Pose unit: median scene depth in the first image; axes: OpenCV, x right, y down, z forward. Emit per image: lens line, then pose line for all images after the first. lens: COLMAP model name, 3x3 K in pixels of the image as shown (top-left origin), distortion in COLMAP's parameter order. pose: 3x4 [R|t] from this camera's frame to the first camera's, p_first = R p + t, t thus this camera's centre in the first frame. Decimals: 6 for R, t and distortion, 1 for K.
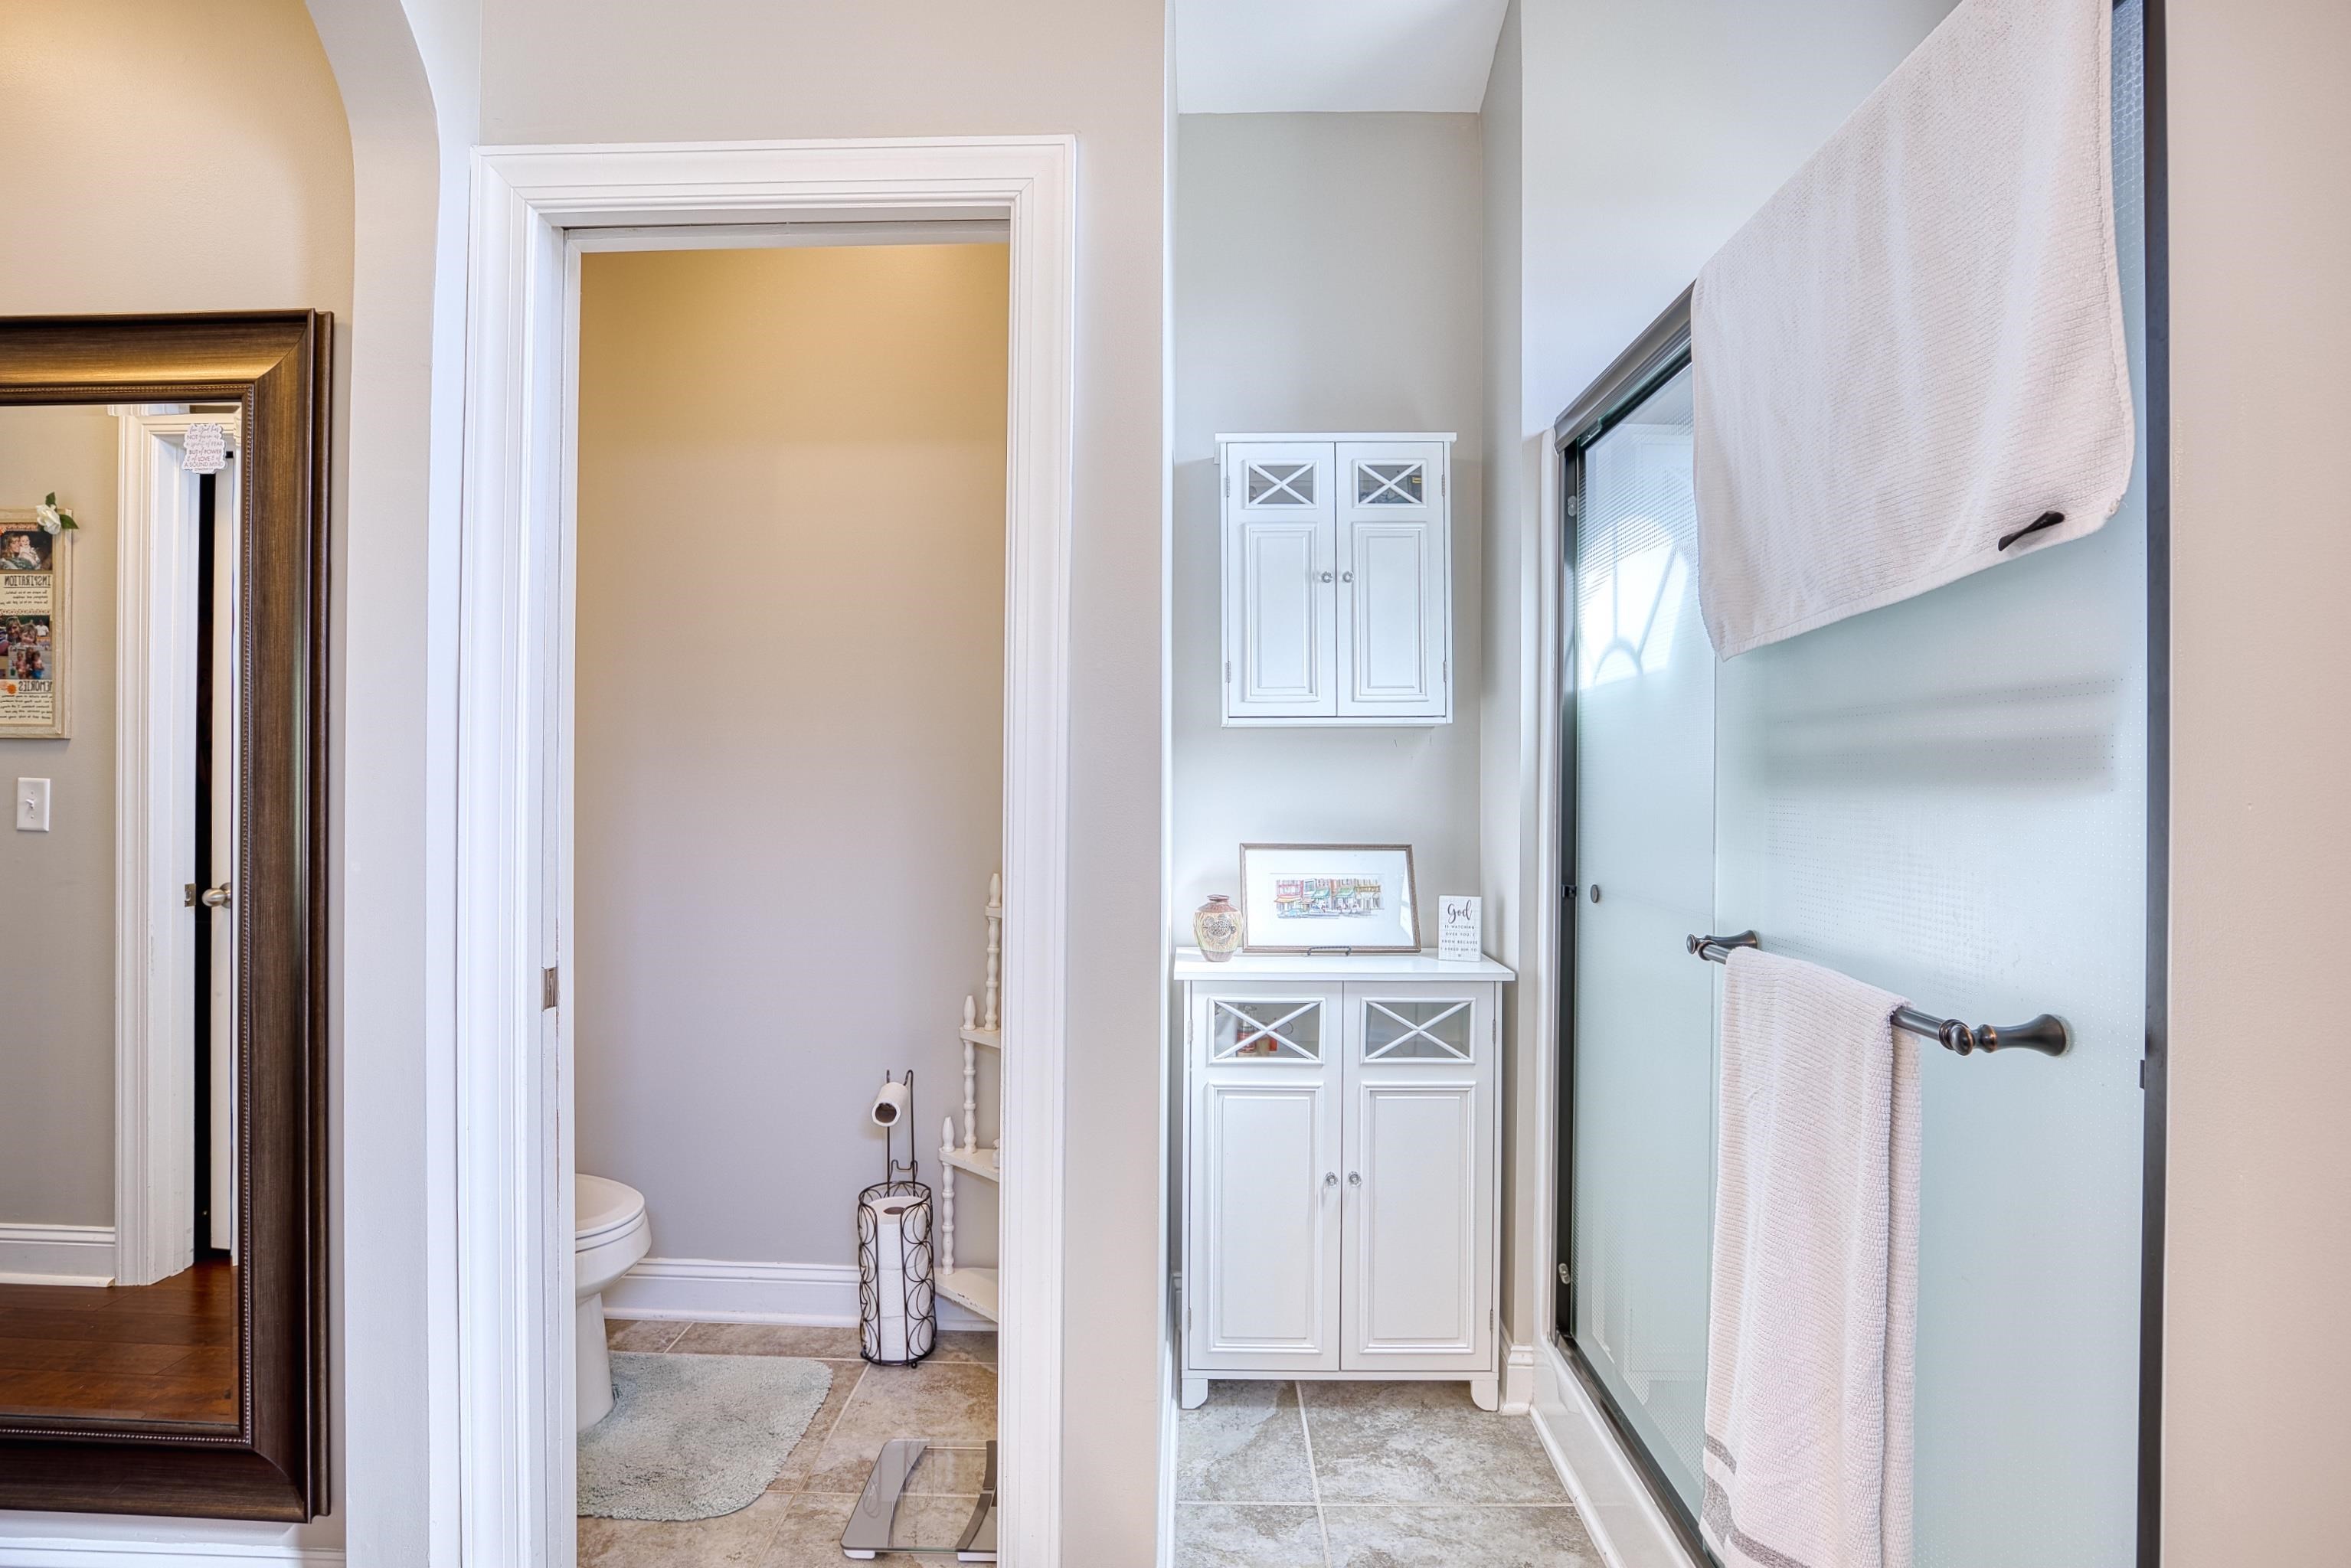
lens RADIAL K [[1100.7, 0, 1162.2], [0, 1100.7, 781.0], [0, 0, 1]] dist [-0.065667, 0.016404]
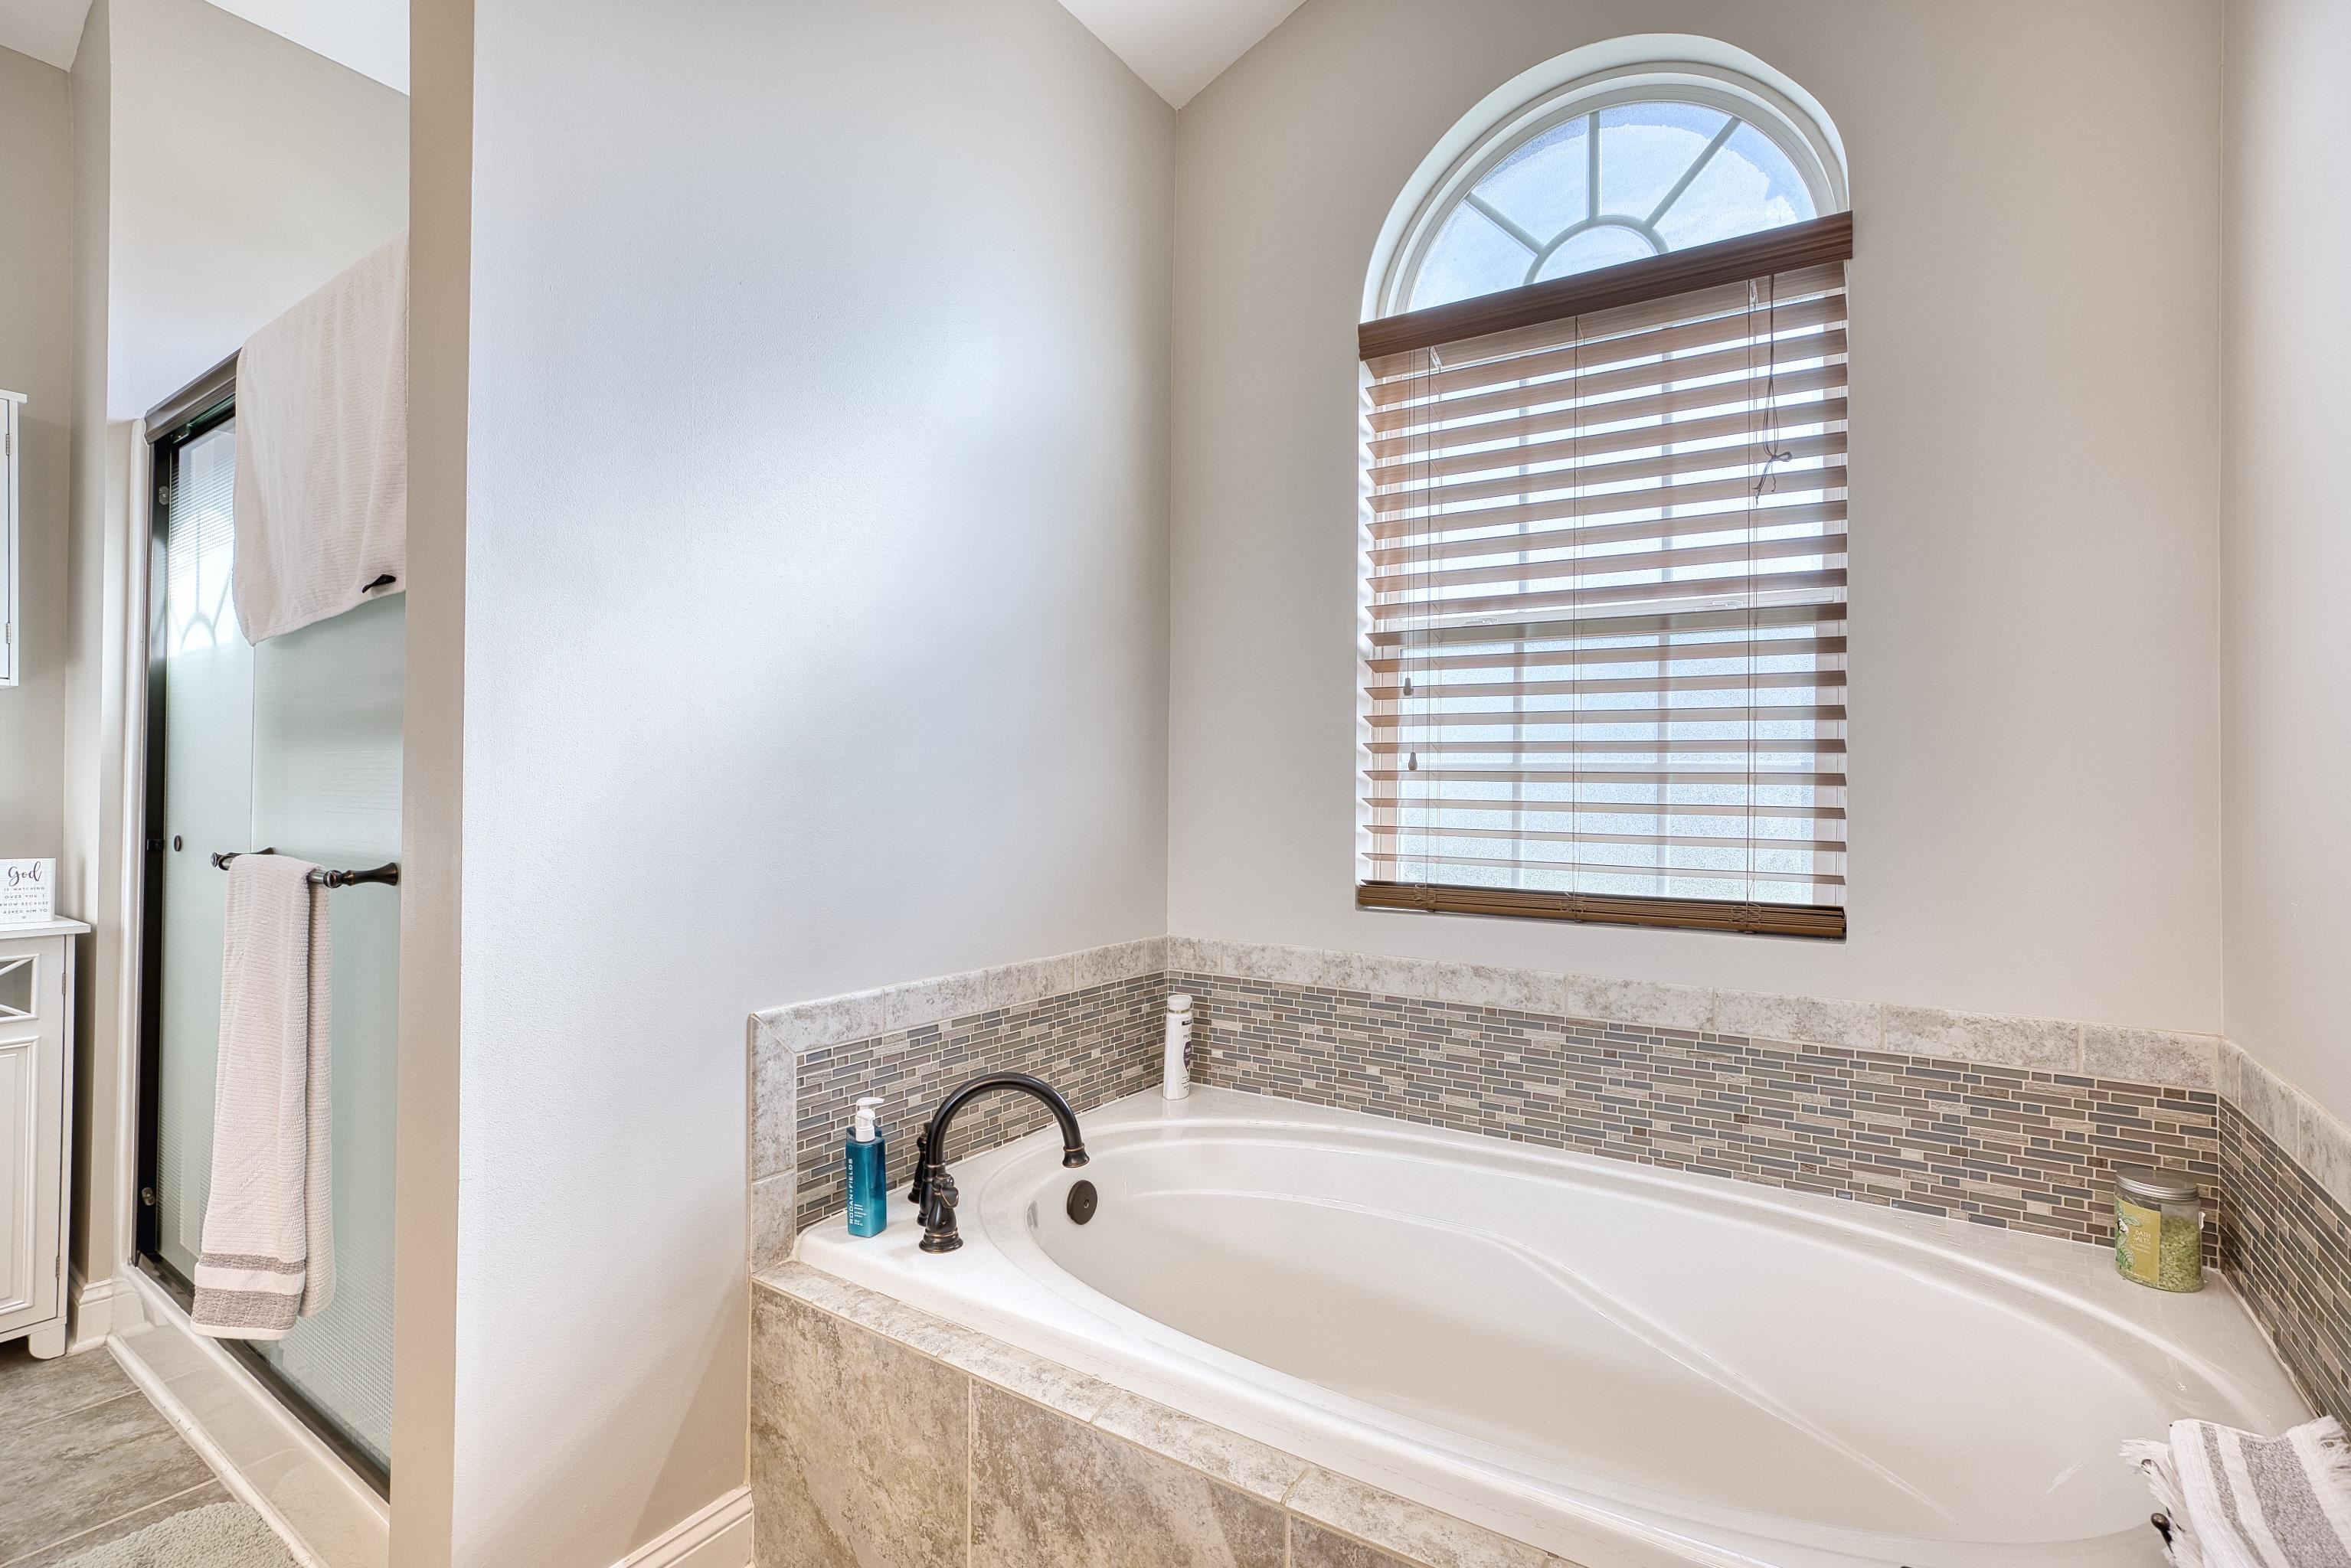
lens RADIAL K [[1149.4, 0, 1175.5], [0, 1149.4, 784.0], [0, 0, 1]] dist [0.004592, 0.001924]
pose [[0.572889, 0.008924, 0.819584, 0.007171], [-0.004690, 0.999960, -0.007610, 0.043952], [-0.819619, 0.000516, 0.572908, -0.513627]]
